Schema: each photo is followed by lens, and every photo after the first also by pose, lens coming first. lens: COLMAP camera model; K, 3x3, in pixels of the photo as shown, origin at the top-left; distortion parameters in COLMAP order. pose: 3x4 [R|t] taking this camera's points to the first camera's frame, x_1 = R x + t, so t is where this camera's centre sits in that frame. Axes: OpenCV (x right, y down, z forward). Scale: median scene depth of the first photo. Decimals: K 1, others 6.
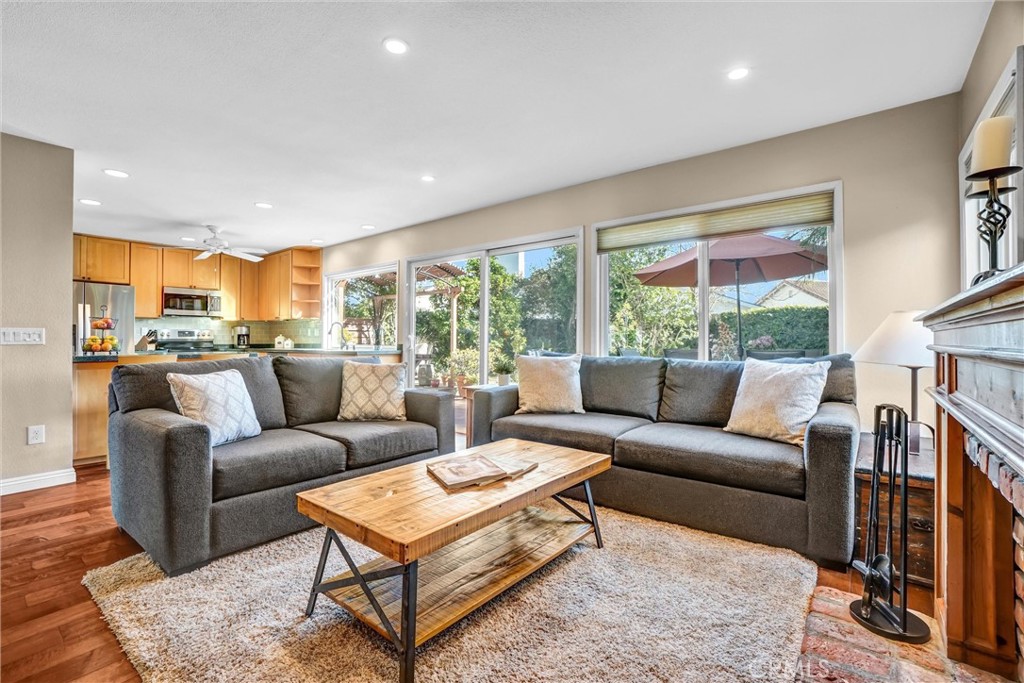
lens RADIAL K [[457.4, 0, 511.3], [0, 457.4, 338.5], [0, 0, 1]] dist [-0.016743, 0.000127]
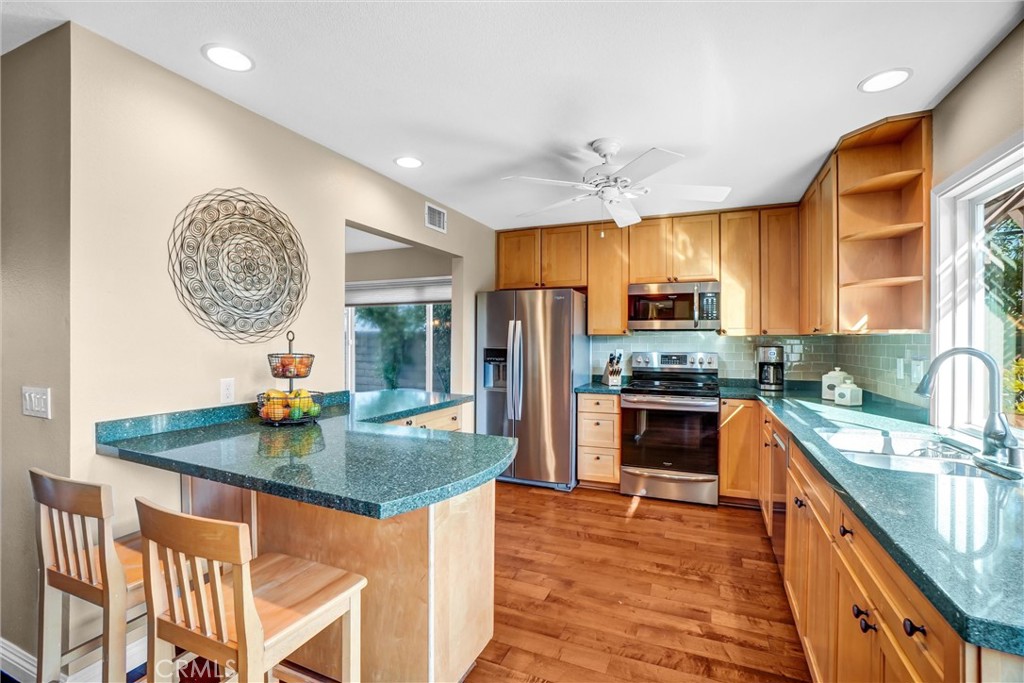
lens RADIAL K [[457.4, 0, 517.3], [0, 457.4, 343.4], [0, 0, 1]] dist [-0.016743, 0.000127]
pose [[0.267782, 0.011978, -0.963405, -0.186368], [-0.000370, 0.999924, 0.012330, -0.038736], [0.963480, -0.002946, 0.267766, 0.632246]]
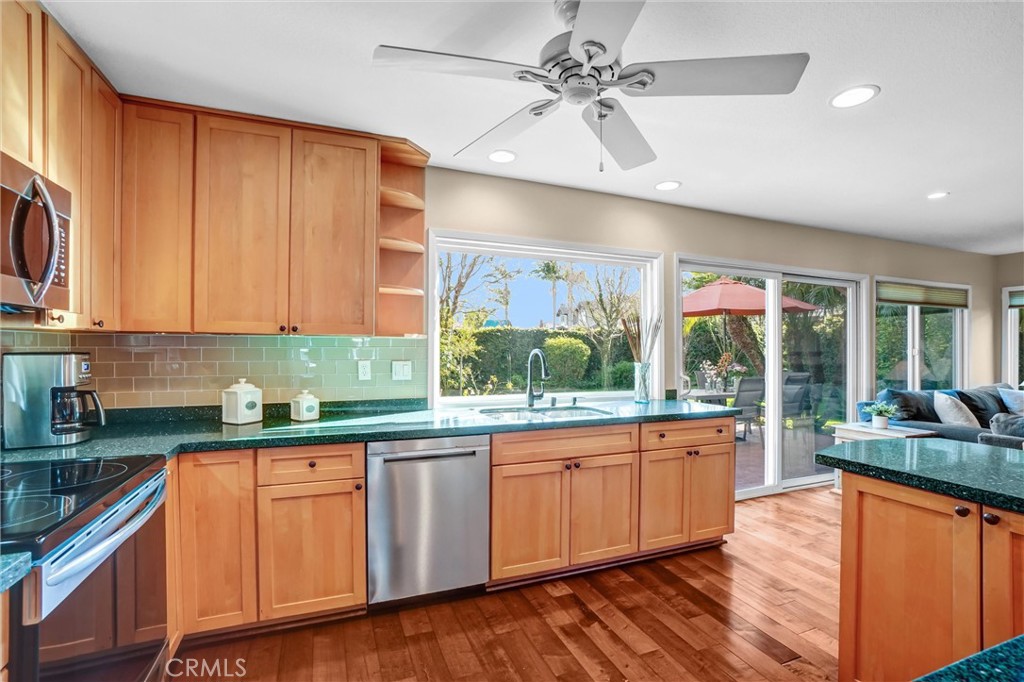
lens RADIAL K [[457.4, 0, 516.4], [0, 457.4, 340.9], [0, 0, 1]] dist [-0.016743, 0.000127]
pose [[0.493277, 0.021095, 0.869616, -0.742005], [-0.013548, 0.999771, -0.016568, -0.031928], [-0.869767, -0.003609, 0.493450, 0.723224]]
